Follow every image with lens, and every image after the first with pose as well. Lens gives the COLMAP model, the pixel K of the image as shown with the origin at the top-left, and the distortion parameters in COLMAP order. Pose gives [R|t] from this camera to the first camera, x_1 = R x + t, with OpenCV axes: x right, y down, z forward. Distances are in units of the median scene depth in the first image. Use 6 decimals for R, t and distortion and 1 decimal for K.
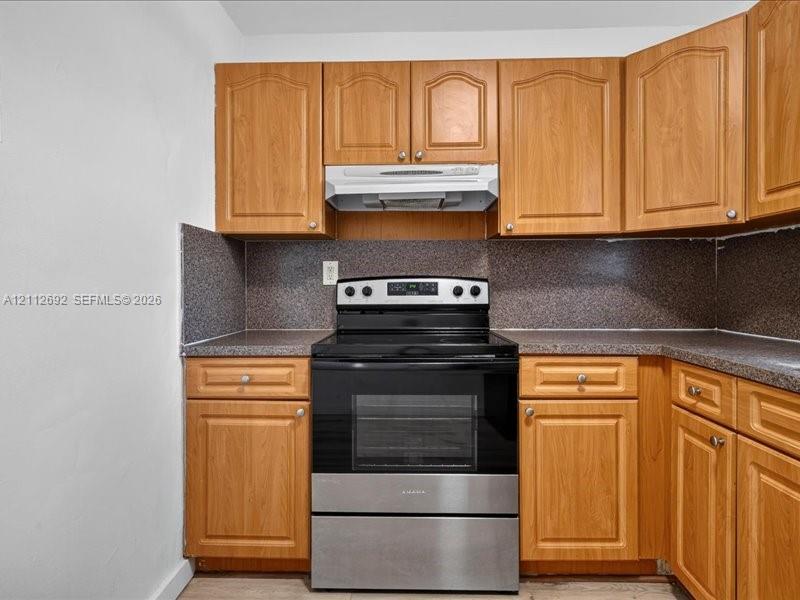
lens RADIAL K [[431.4, 0, 401.4], [0, 431.4, 290.8], [0, 0, 1]] dist [-0.006259, 0.002079]
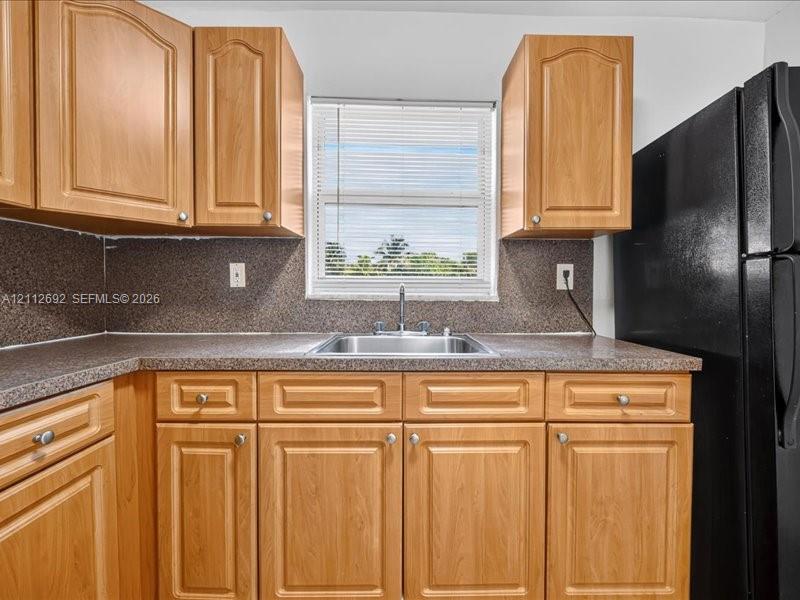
lens RADIAL K [[353.9, 0, 399.8], [0, 353.9, 298.1], [0, 0, 1]] dist [-0.000613, -0.001619]
pose [[-0.038954, -0.021749, 0.999004, -0.088535], [0.003433, 0.999754, 0.021900, -0.001886], [-0.999235, 0.004283, -0.038870, 0.495432]]
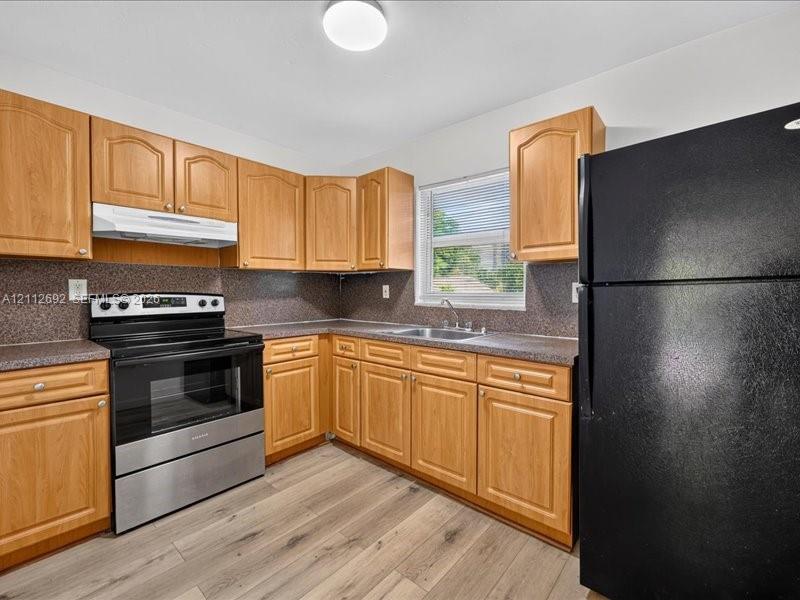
lens RADIAL K [[353.9, 0, 398.6], [0, 353.9, 299.2], [0, 0, 1]] dist [-0.000613, -0.001619]
pose [[0.642689, -0.017300, 0.765932, -0.455440], [0.003607, 0.999802, 0.019556, -0.043216], [-0.766119, -0.009806, 0.642624, -0.336348]]
